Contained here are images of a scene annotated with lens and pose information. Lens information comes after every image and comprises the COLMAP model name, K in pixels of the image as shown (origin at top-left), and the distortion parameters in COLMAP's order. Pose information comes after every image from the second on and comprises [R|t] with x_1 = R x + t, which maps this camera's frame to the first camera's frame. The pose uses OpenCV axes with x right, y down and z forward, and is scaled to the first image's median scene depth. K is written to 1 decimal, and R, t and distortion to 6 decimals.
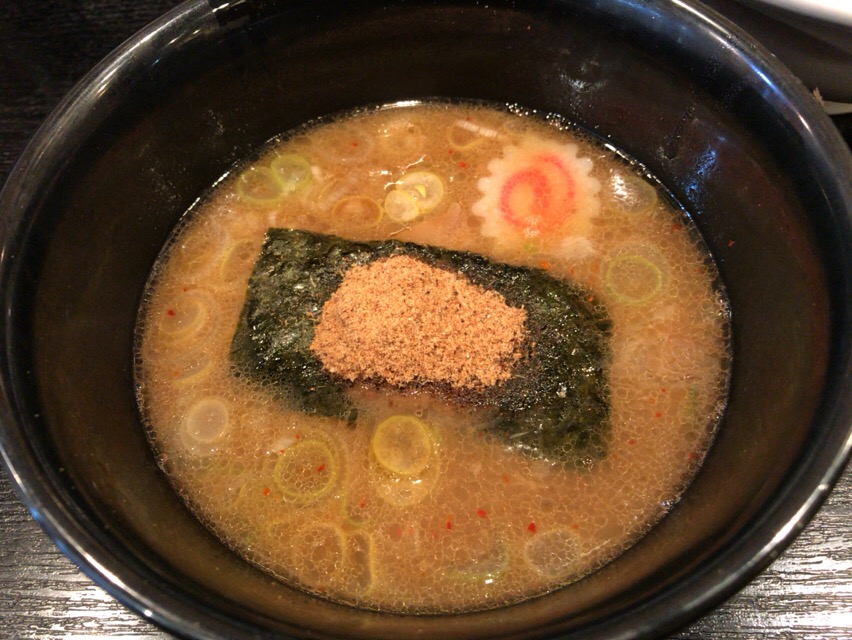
lens RADIAL K [[344.4, 0, 404.5], [0, 344.4, 319.7], [0, 0, 1]] dist [0.020216, -0.000040]
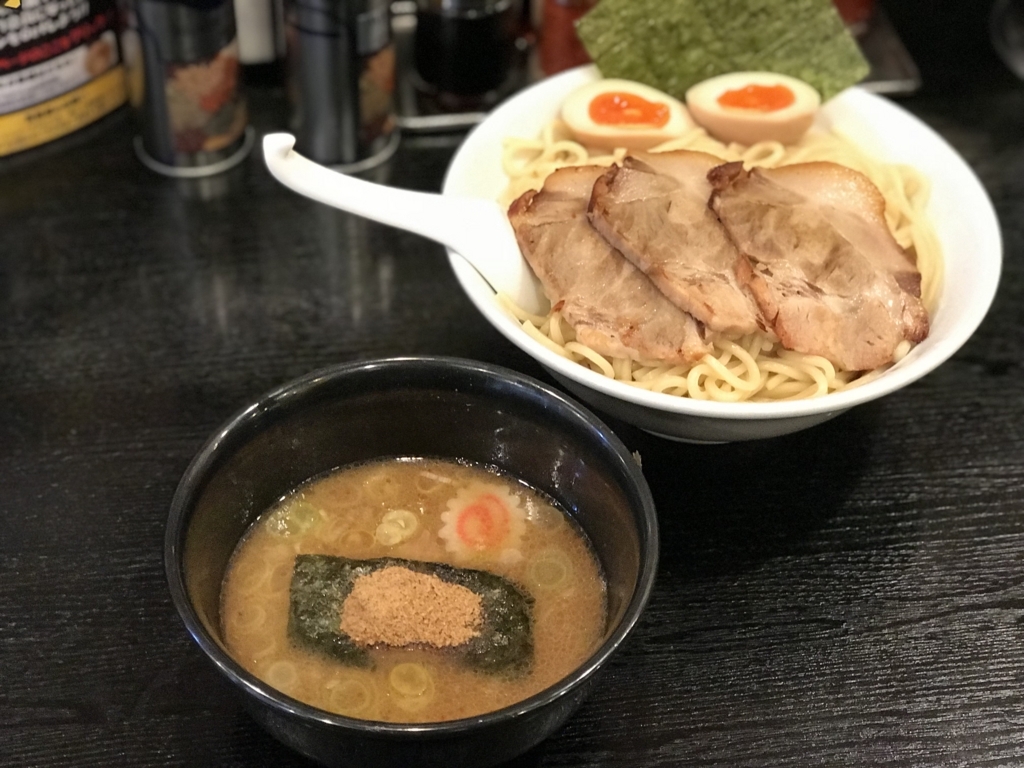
lens RADIAL K [[1702.5, 0, 512.0], [0, 1702.5, 384.0], [0, 0, 1]] dist [-0.003938, 2.864063]
pose [[0.975886, -0.031636, 0.215976, -1.062595], [0.113950, 0.917754, -0.380451, 1.922082], [-0.186177, 0.395887, 0.899228, -5.935334]]
